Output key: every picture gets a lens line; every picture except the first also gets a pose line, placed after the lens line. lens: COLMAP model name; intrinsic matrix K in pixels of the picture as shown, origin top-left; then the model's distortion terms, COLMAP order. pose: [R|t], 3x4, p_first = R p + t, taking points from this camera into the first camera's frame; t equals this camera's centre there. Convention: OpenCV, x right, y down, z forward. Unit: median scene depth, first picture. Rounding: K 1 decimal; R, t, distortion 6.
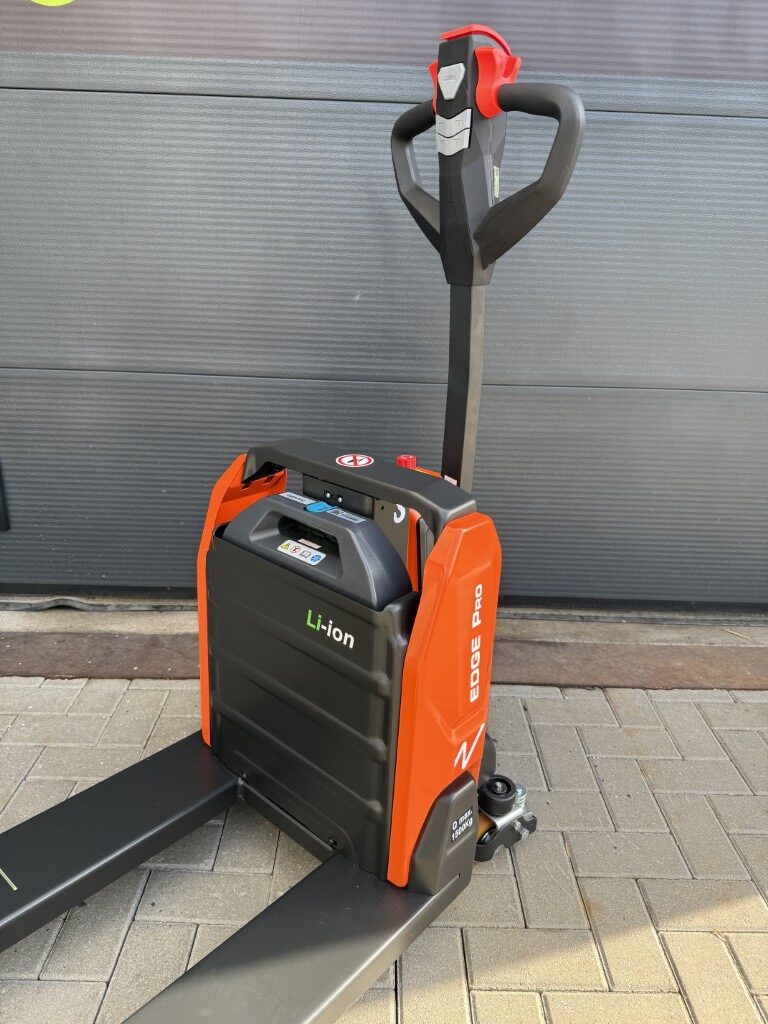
lens RADIAL K [[737.8, 0, 387.1], [0, 737.8, 508.7], [0, 0, 1]] dist [-0.003858, -0.007947]
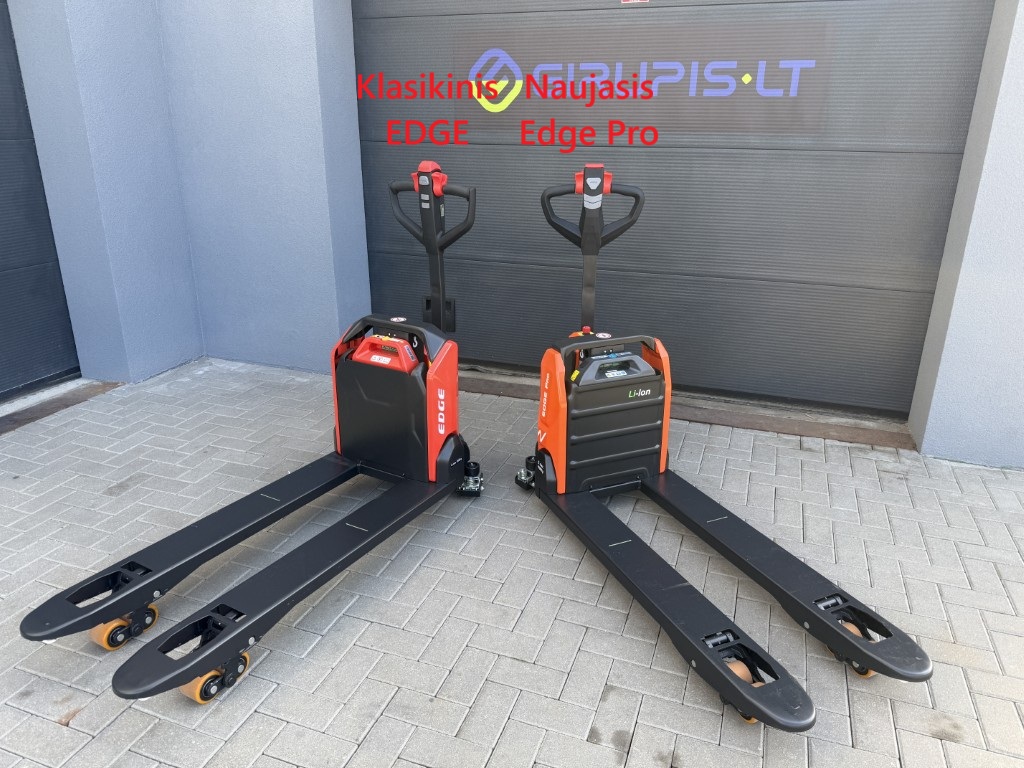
lens RADIAL K [[721.9, 0, 515.3], [0, 721.9, 382.5], [0, 0, 1]] dist [0.039032, -0.053456]
pose [[0.938362, 0.094899, -0.332370, 0.418776], [-0.097901, 0.995166, 0.007743, 0.158164], [0.331498, 0.025274, 0.943117, -1.046188]]
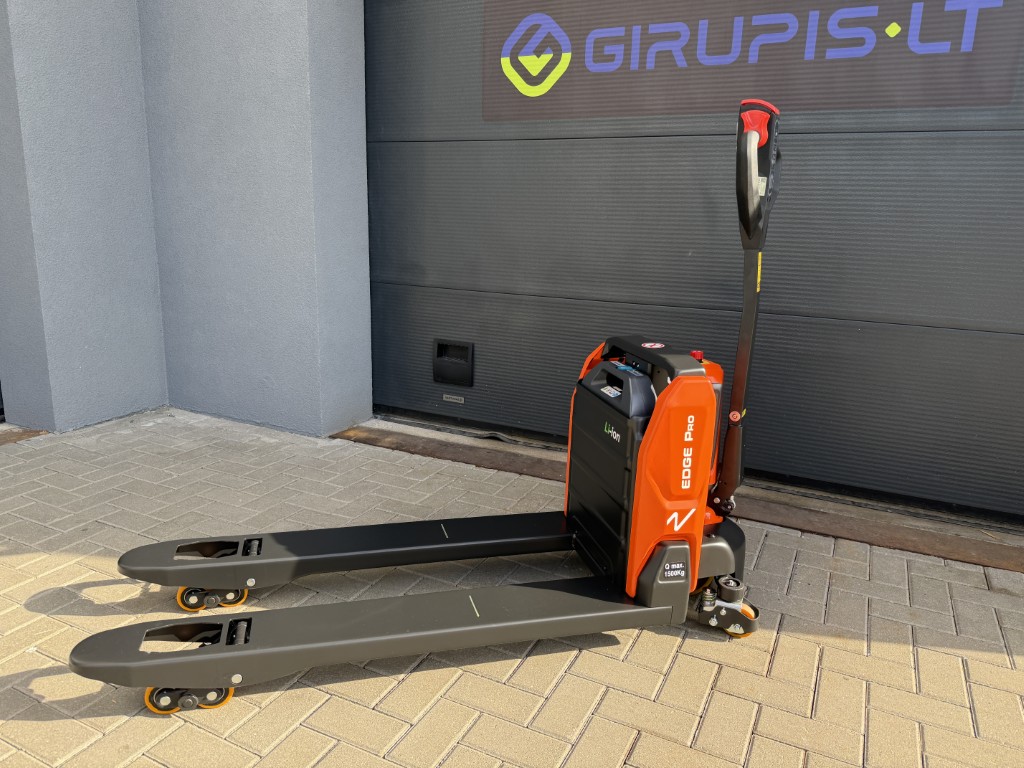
lens RADIAL K [[727.1, 0, 507.9], [0, 727.1, 379.3], [0, 0, 1]] dist [0.018328, -0.031334]
pose [[0.890400, 0.094186, -0.445327, 0.310497], [-0.152313, 0.983609, -0.096508, 0.171028], [0.428938, 0.153760, 0.890152, -0.465820]]
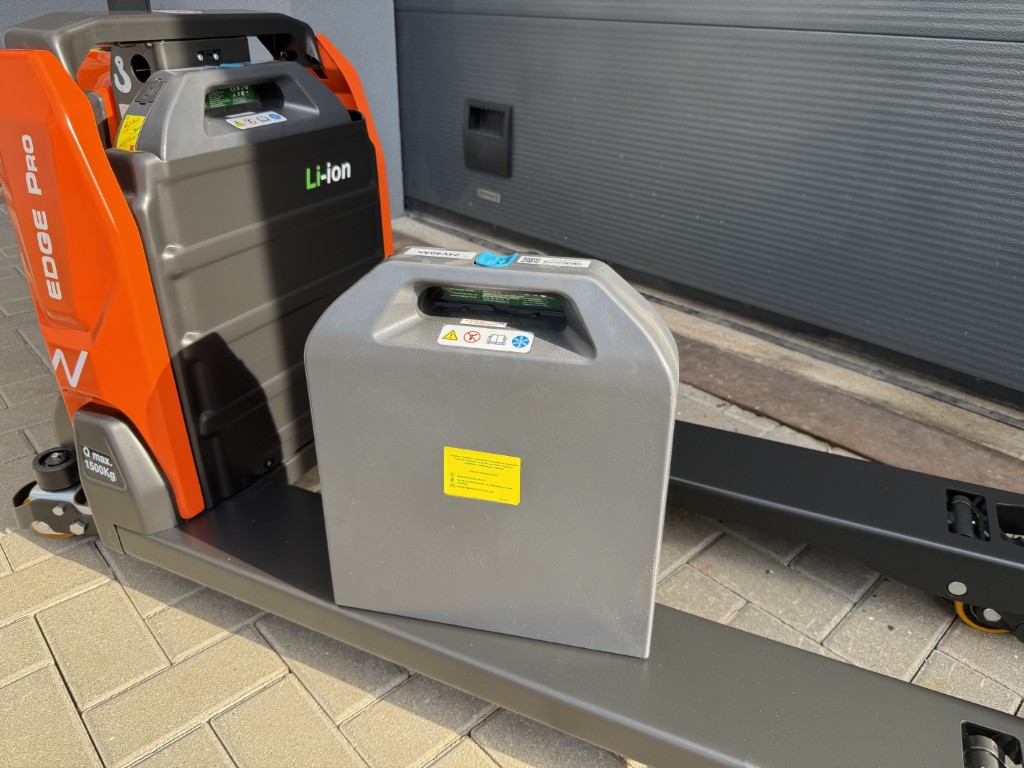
lens RADIAL K [[737.8, 0, 512.6], [0, 737.8, 400.1], [0, 0, 1]] dist [-0.003858, -0.007947]
pose [[0.674515, 0.335584, -0.657581, 0.360476], [-0.249475, 0.941928, 0.224796, 0.101952], [0.694832, 0.012422, 0.719065, 0.217581]]
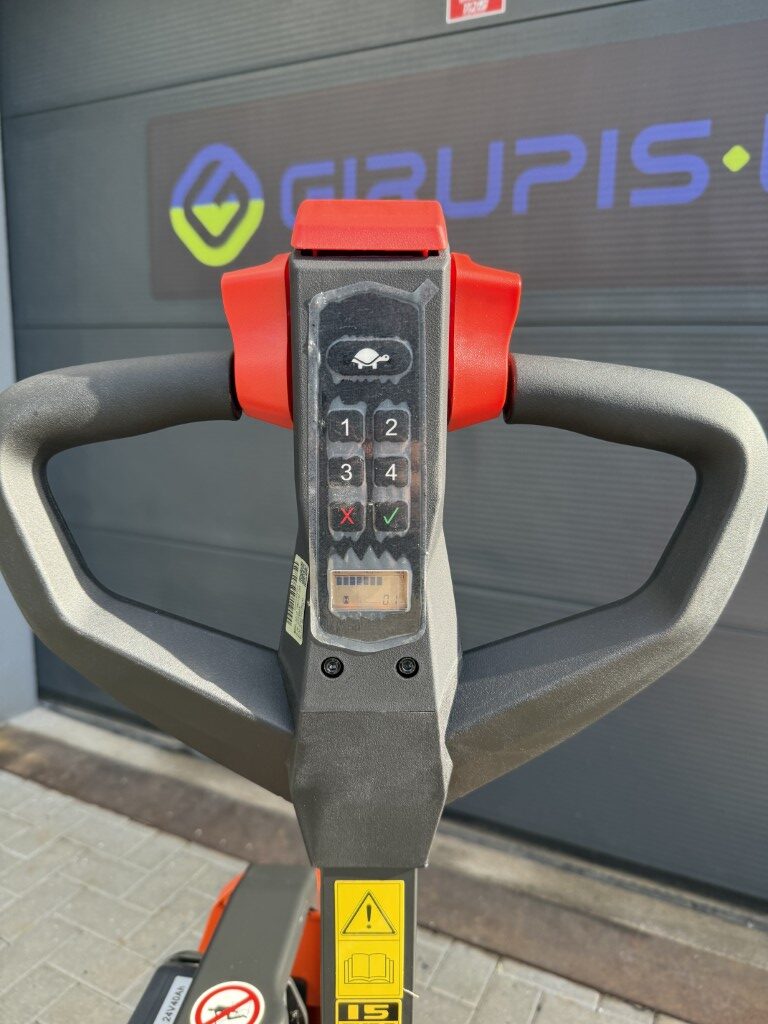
lens RADIAL K [[747.7, 0, 386.3], [0, 747.7, 508.6], [0, 0, 1]] dist [0.009444, -0.049250]
pose [[0.891107, 0.071679, -0.448097, 0.334702], [-0.149308, 0.978779, -0.140353, -0.123753], [0.428528, 0.191974, 0.882899, 0.072914]]
